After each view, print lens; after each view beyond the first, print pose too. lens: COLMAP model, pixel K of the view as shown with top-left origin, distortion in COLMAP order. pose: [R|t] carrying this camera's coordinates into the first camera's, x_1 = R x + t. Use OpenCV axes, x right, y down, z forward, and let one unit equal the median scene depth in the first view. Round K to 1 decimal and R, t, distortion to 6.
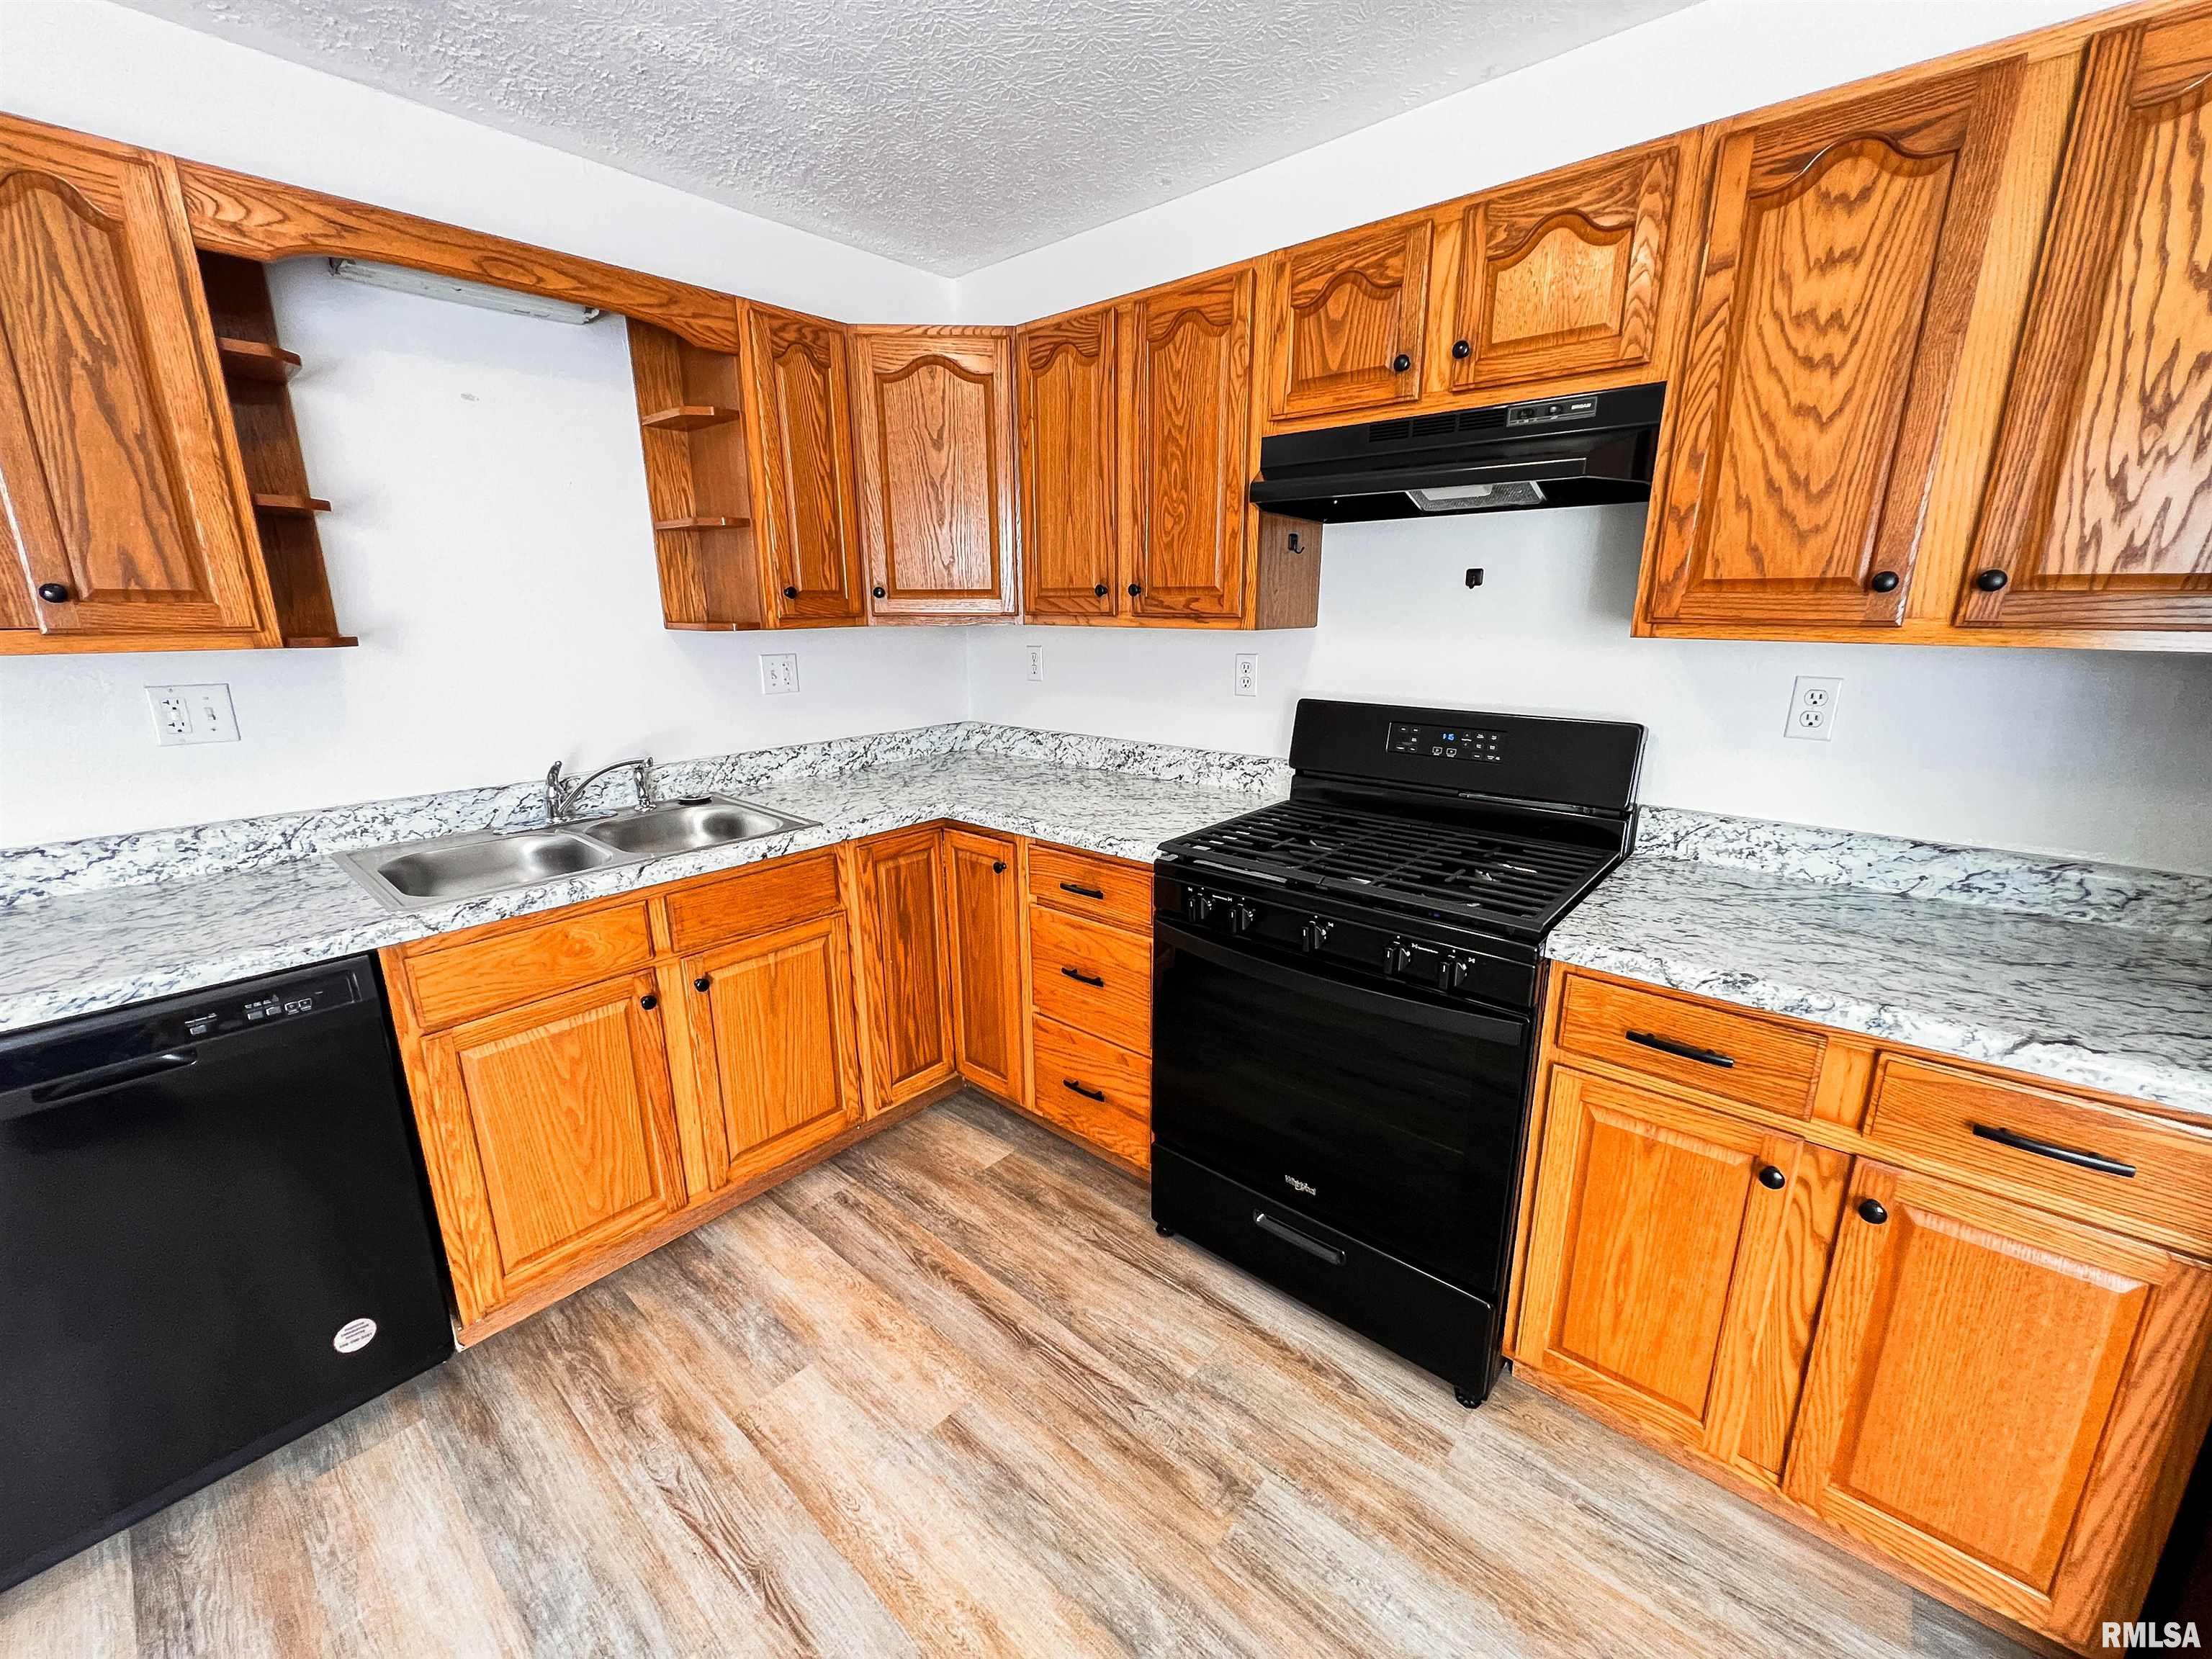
lens RADIAL K [[886.9, 0, 1106.0], [0, 886.9, 829.5], [0, 0, 1]] dist [0.000692, 0.000347]
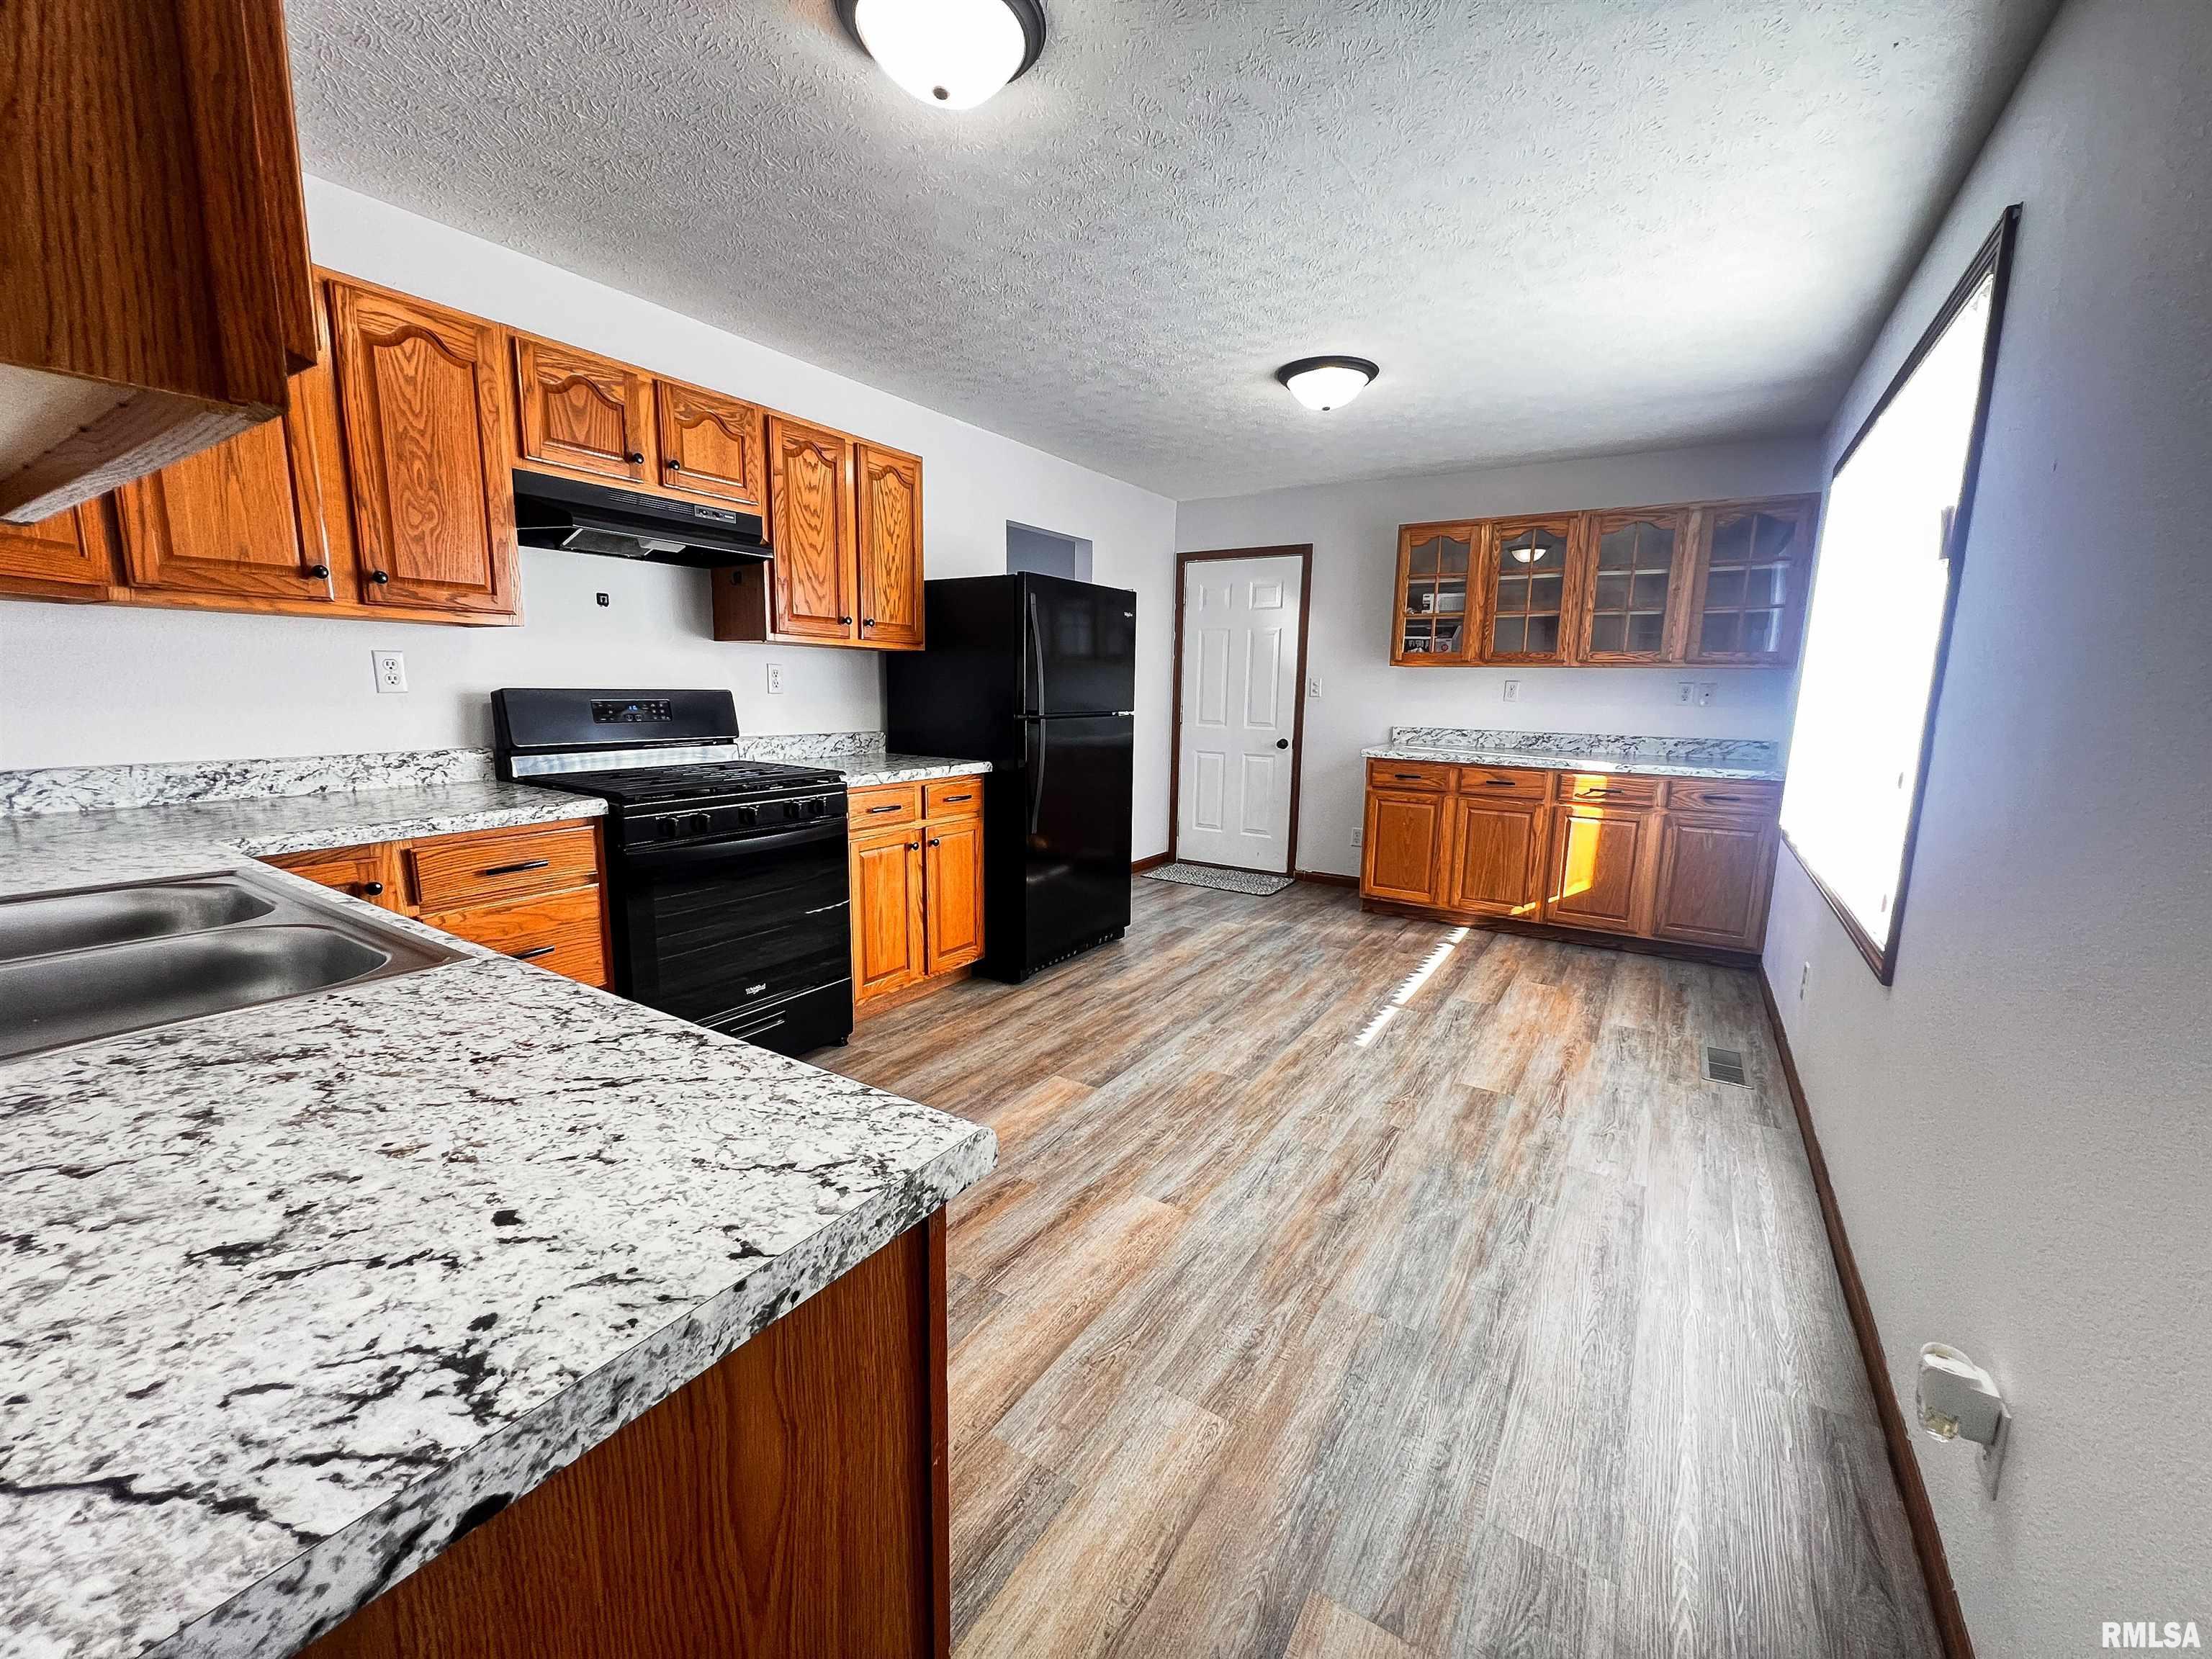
lens RADIAL K [[886.9, 0, 1106.0], [0, 886.9, 829.5], [0, 0, 1]] dist [0.000692, 0.000347]
pose [[-0.145124, -0.161344, 0.976170, -1.126555], [0.226488, 0.955000, 0.191516, -0.015716], [-0.963142, 0.248884, -0.102051, 0.430141]]
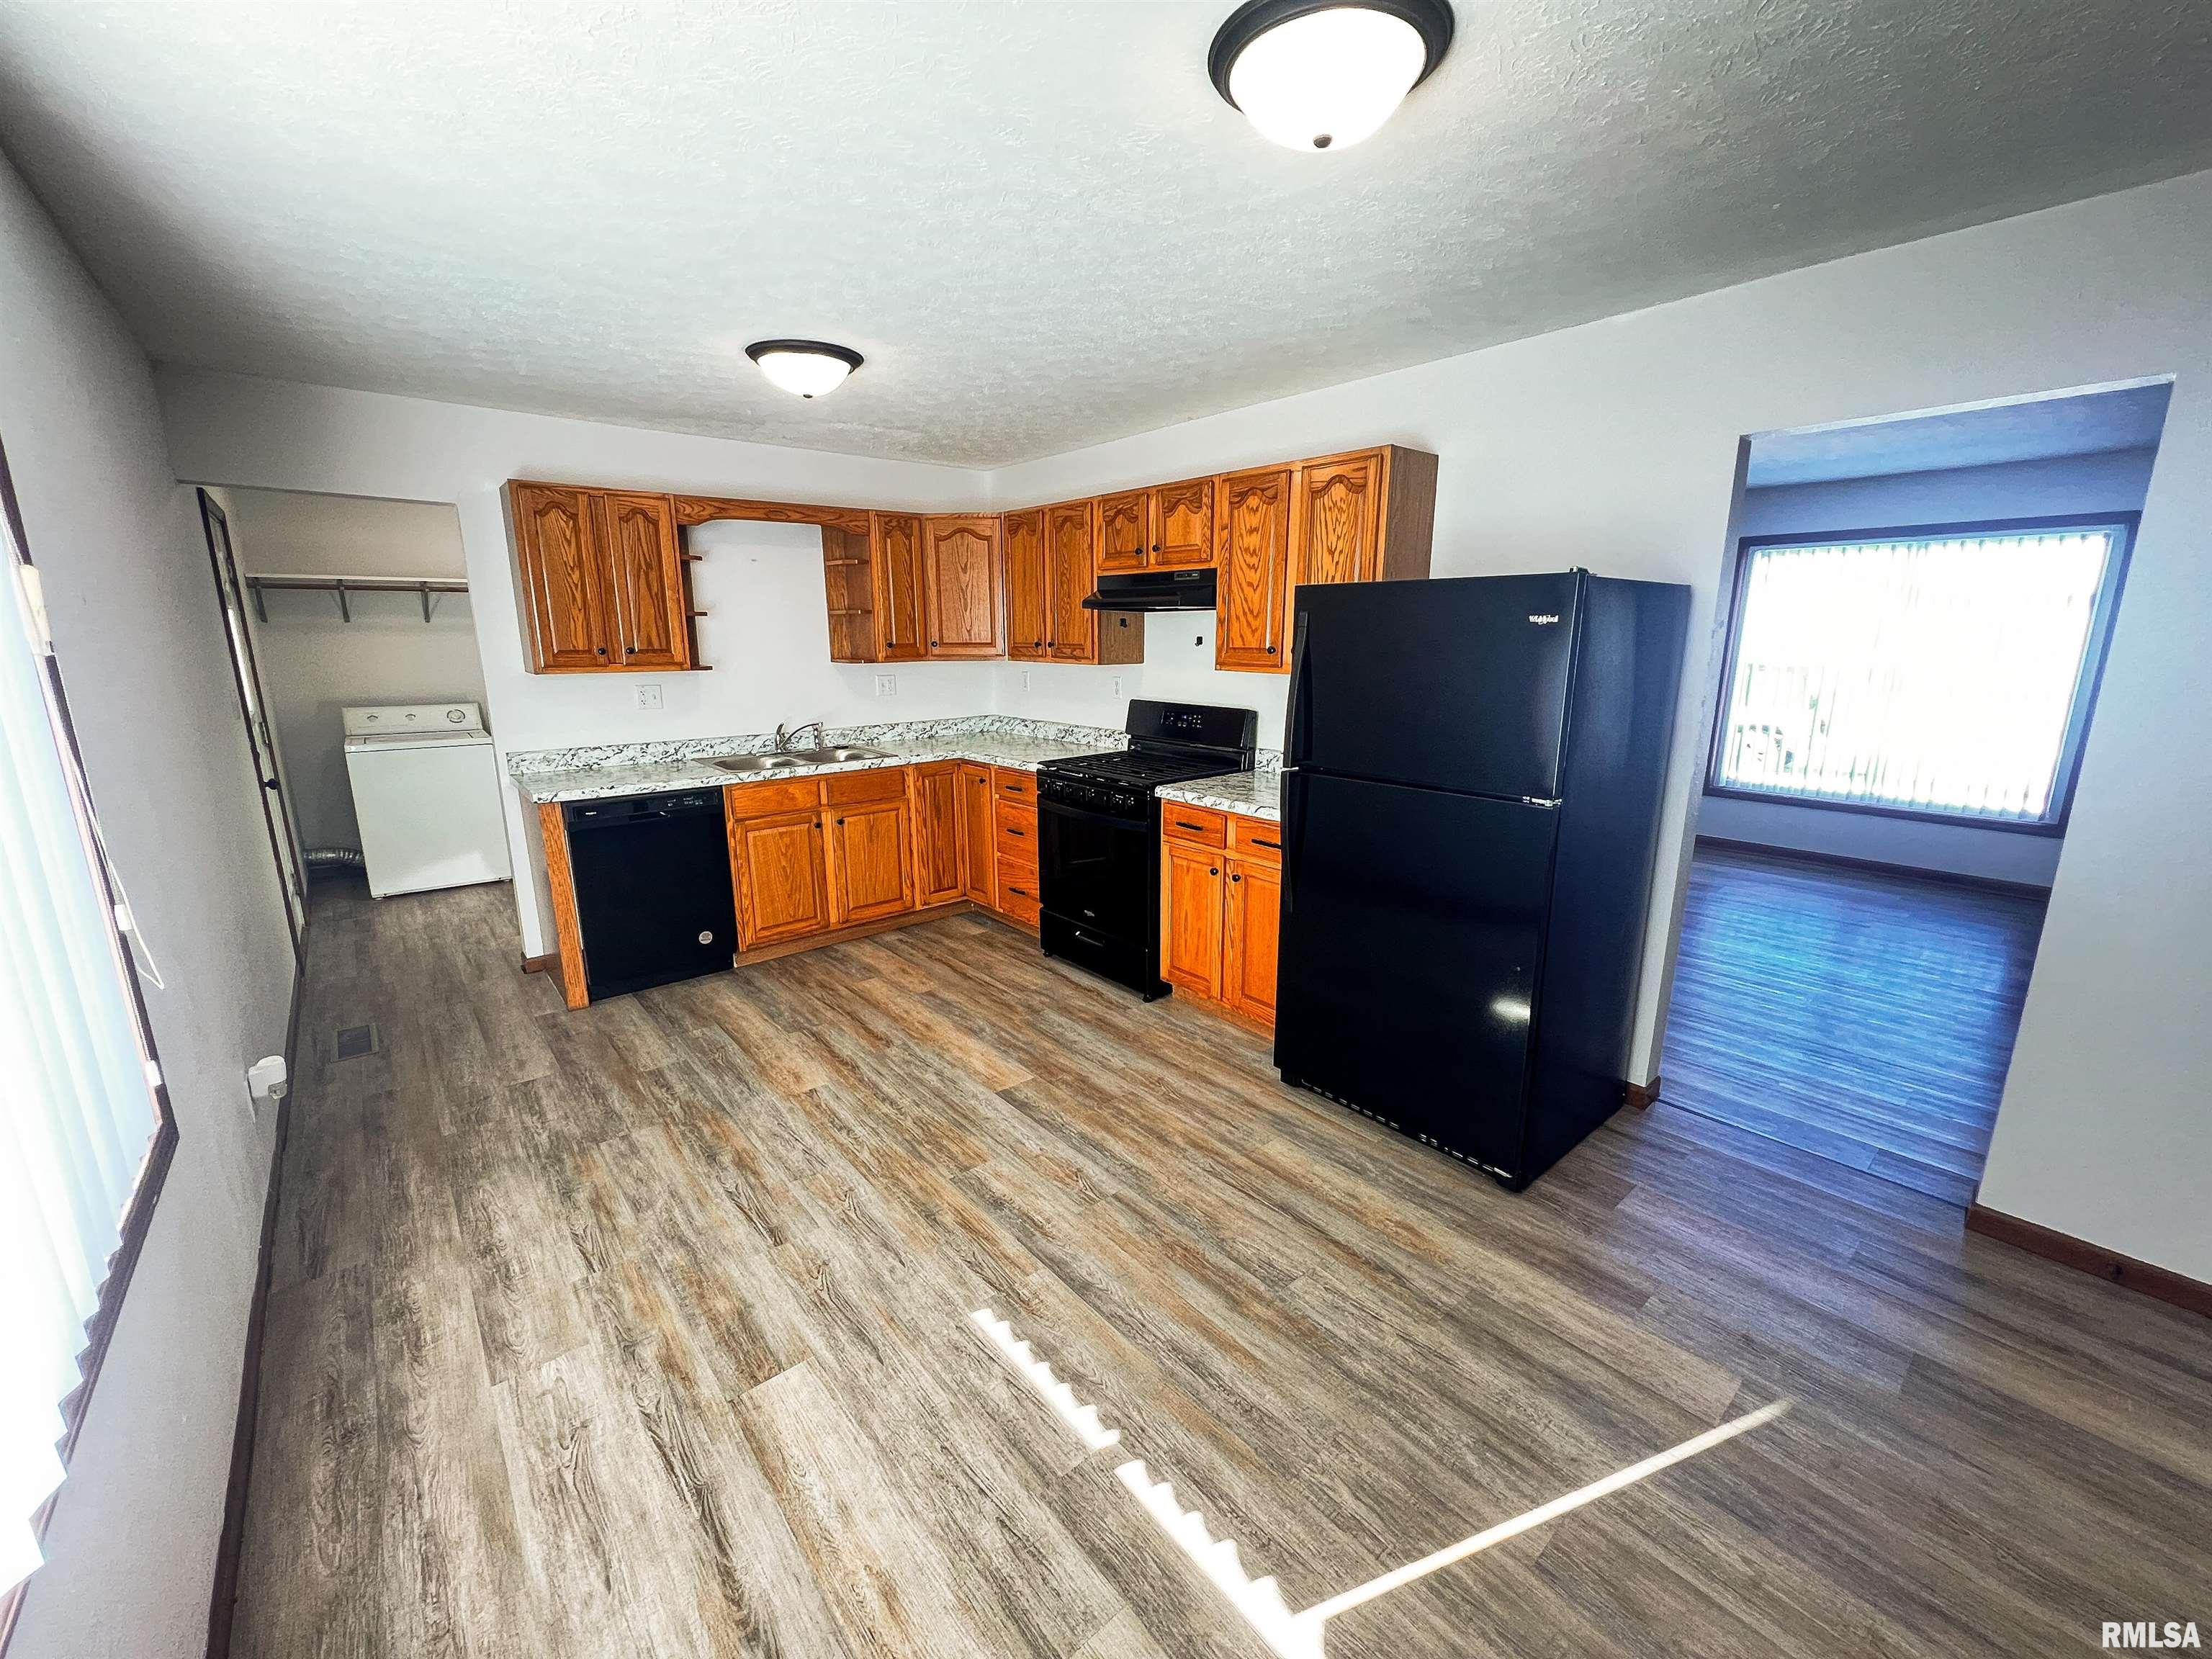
lens RADIAL K [[877.3, 0, 1106.4], [0, 877.3, 833.4], [0, 0, 1]] dist [0.000084, 0.000029]
pose [[0.988748, 0.034843, -0.145473, 0.491337], [-0.037995, 0.999098, -0.018945, 0.204664], [0.144682, 0.024259, 0.989181, -1.007198]]
